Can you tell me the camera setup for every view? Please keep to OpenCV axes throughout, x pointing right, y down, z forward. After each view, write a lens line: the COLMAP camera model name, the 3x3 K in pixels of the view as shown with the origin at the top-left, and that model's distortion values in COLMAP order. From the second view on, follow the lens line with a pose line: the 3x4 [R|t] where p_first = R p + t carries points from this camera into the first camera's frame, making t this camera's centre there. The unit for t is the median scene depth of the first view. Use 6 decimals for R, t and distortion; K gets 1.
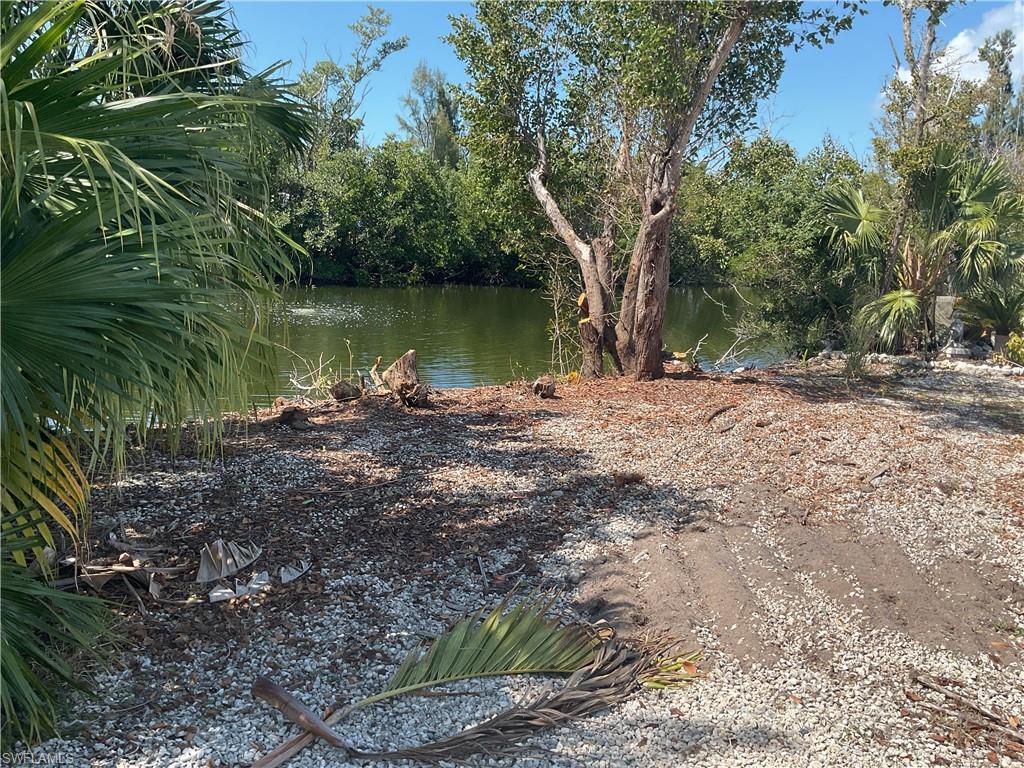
lens RADIAL K [[838.6, 0, 512.0], [0, 838.6, 384.0], [0, 0, 1]] dist [0.131765, -0.263037]
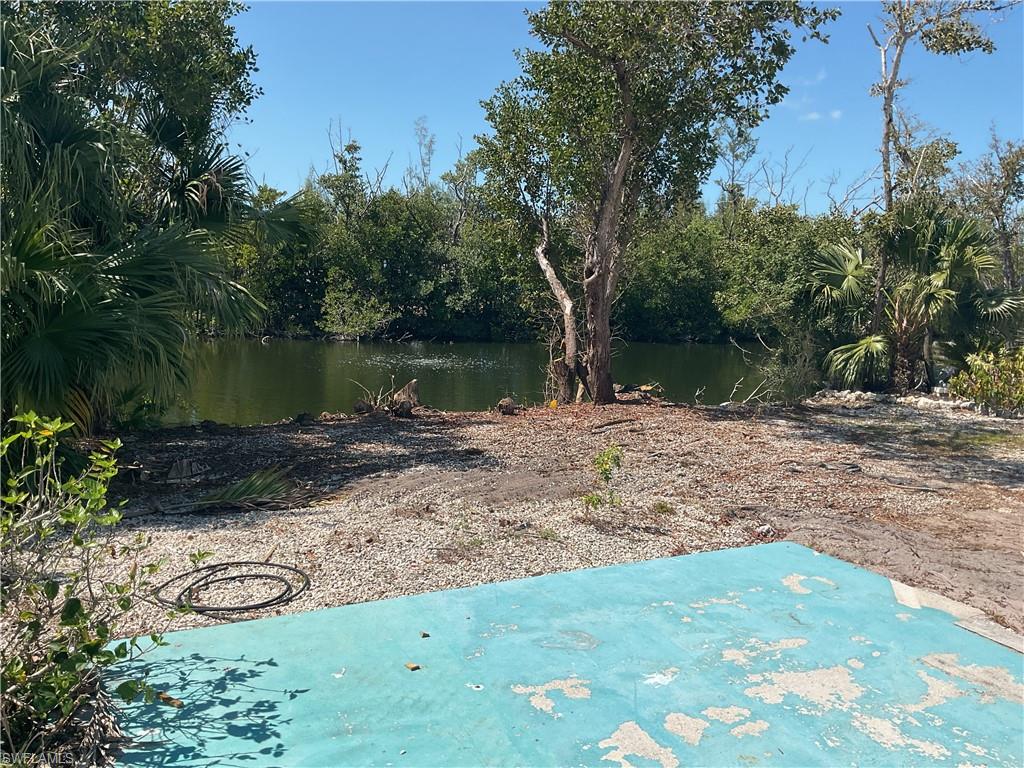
lens RADIAL K [[838.6, 0, 512.0], [0, 838.6, 384.0], [0, 0, 1]] dist [0.131765, -0.263037]
pose [[0.971075, 0.000944, -0.238773, 0.258493], [-0.017892, 0.997468, -0.068822, 0.041916], [0.238104, 0.071104, 0.968634, -0.215415]]
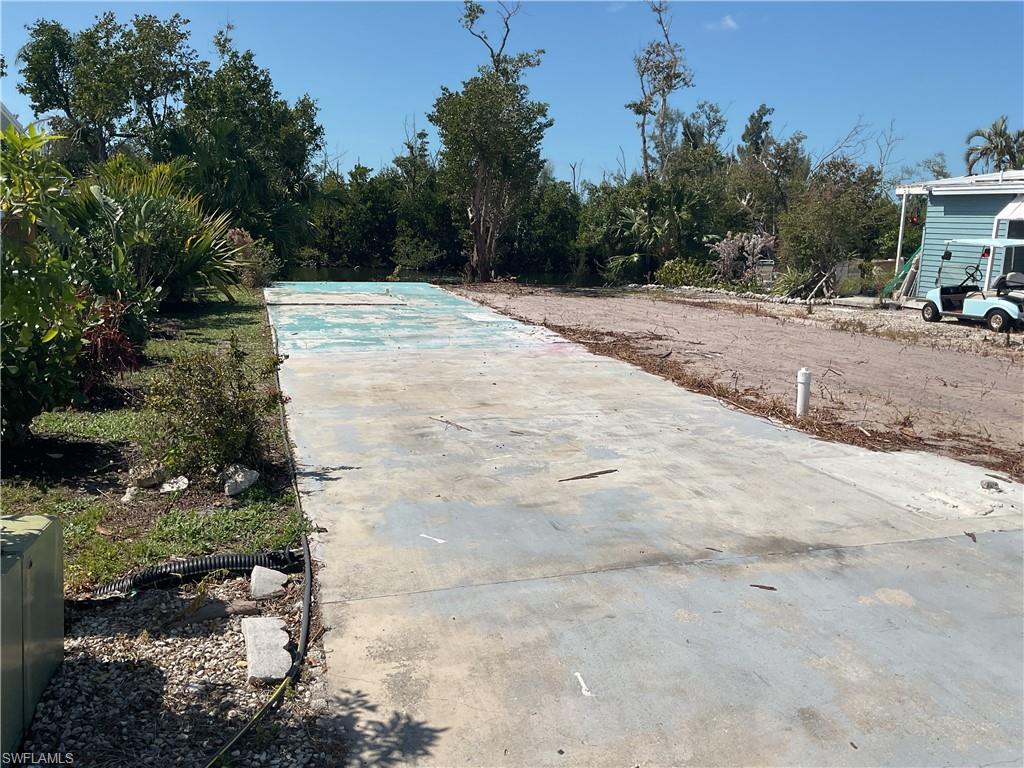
lens RADIAL K [[838.6, 0, 512.0], [0, 838.6, 384.0], [0, 0, 1]] dist [0.131765, -0.263037]
pose [[0.925673, 0.038430, -0.376368, 0.993386], [-0.046854, 0.998814, -0.013249, 0.272952], [0.375412, 0.029899, 0.926376, -1.147864]]
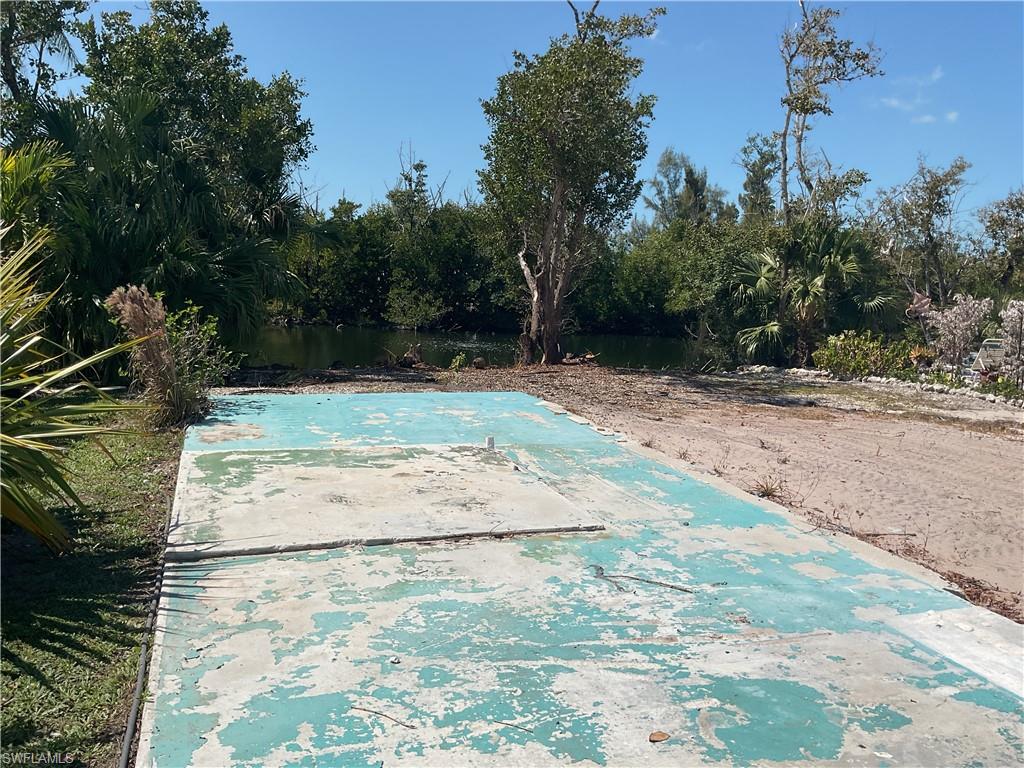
lens RADIAL K [[838.6, 0, 512.0], [0, 838.6, 384.0], [0, 0, 1]] dist [0.131765, -0.263037]
pose [[0.940401, 0.025697, -0.339096, 0.534854], [-0.052899, 0.996057, -0.071221, 0.128556], [0.335929, 0.084914, 0.938052, -0.546534]]
